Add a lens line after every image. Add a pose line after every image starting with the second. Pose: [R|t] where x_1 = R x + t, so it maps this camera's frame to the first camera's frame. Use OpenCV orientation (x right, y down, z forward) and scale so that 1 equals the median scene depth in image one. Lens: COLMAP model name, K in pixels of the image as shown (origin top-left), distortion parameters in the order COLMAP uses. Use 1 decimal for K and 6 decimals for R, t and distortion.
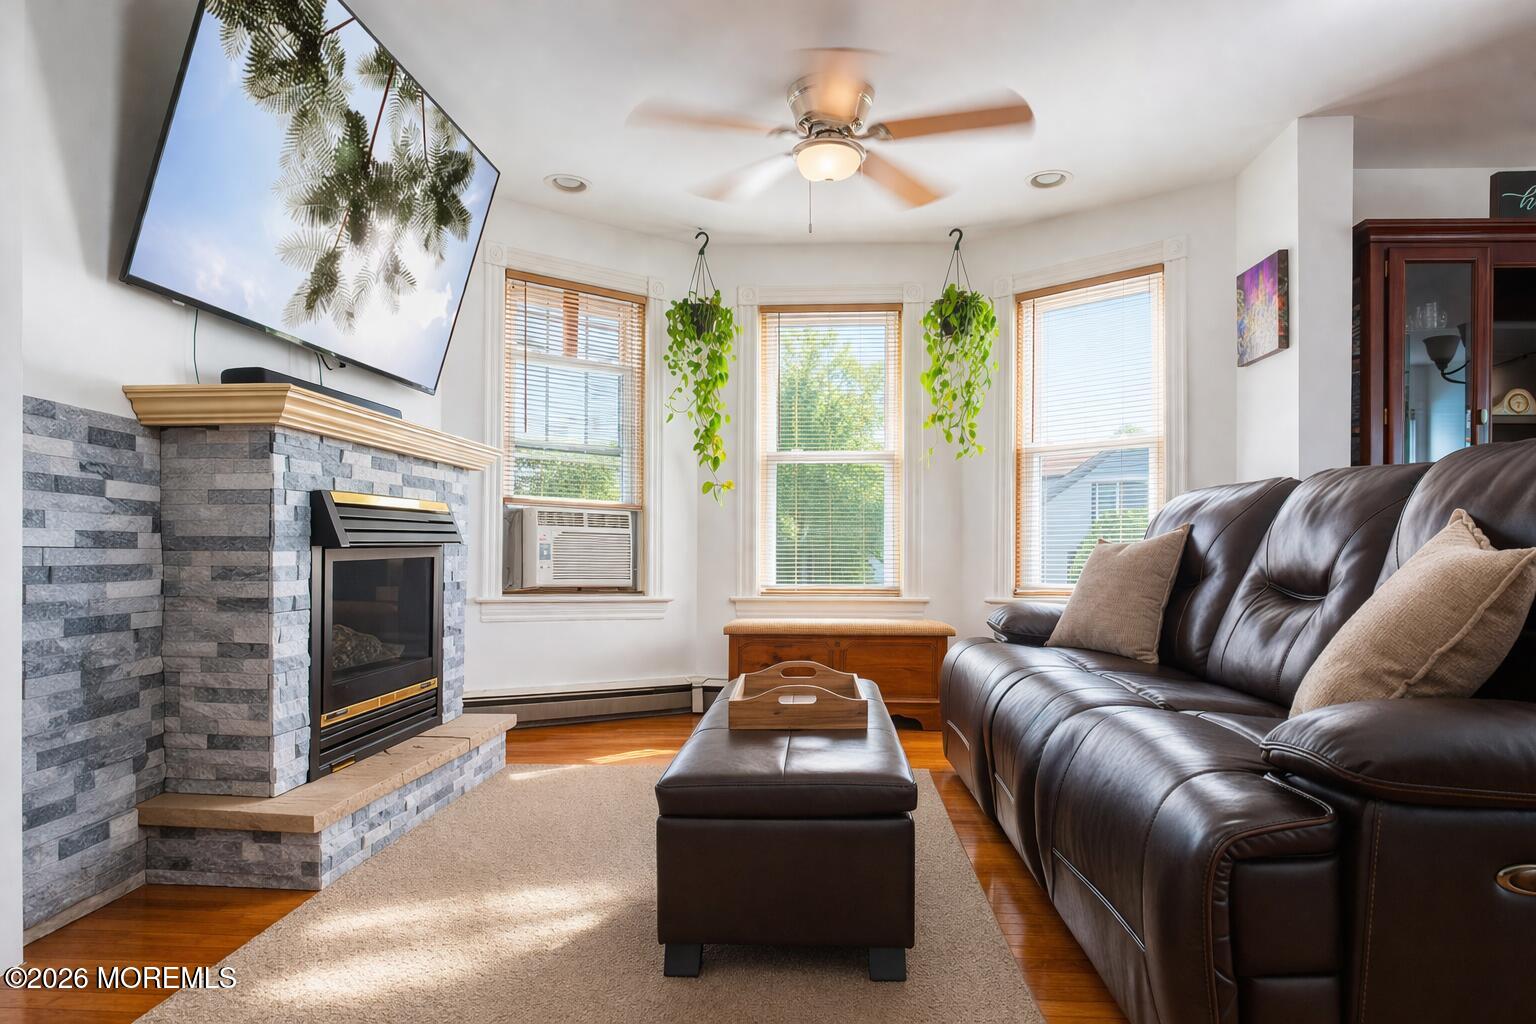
lens RADIAL K [[928.0, 0, 768.0], [0, 928.0, 512.0], [0, 0, 1]] dist [-0.002306, 0.001745]
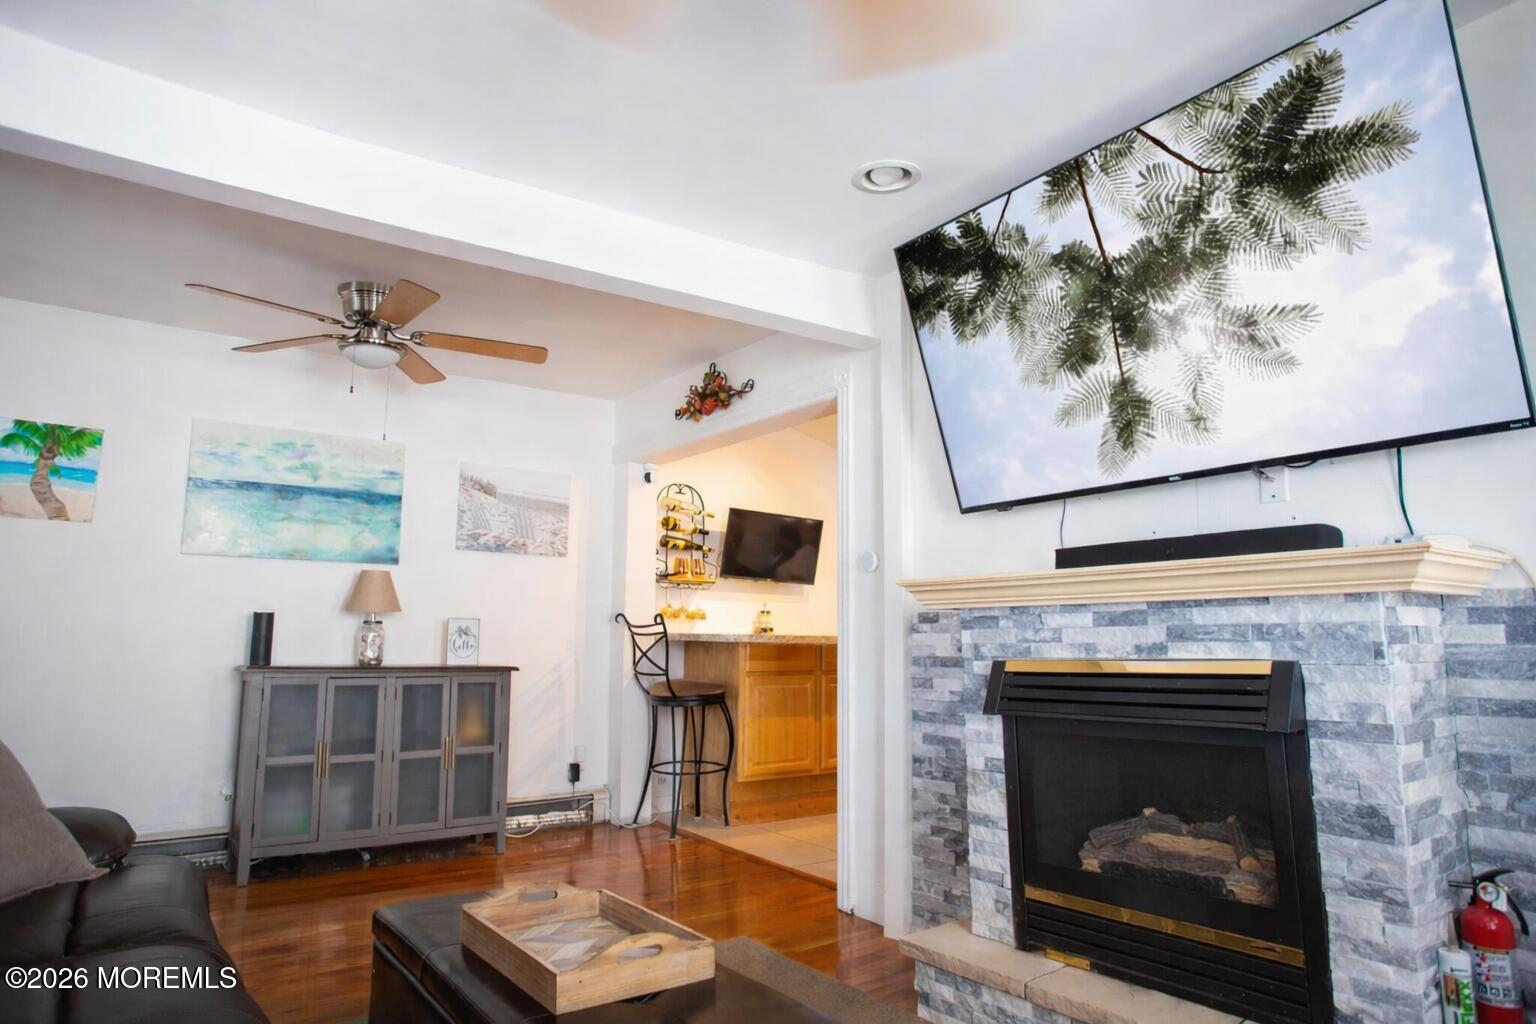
lens RADIAL K [[928.0, 0, 768.0], [0, 928.0, 512.0], [0, 0, 1]] dist [-0.002306, 0.001745]
pose [[-0.780438, -0.086297, -0.619249, 0.389584], [0.027538, 0.984724, -0.171934, -0.013932], [0.624626, -0.151236, -0.766140, 1.656536]]
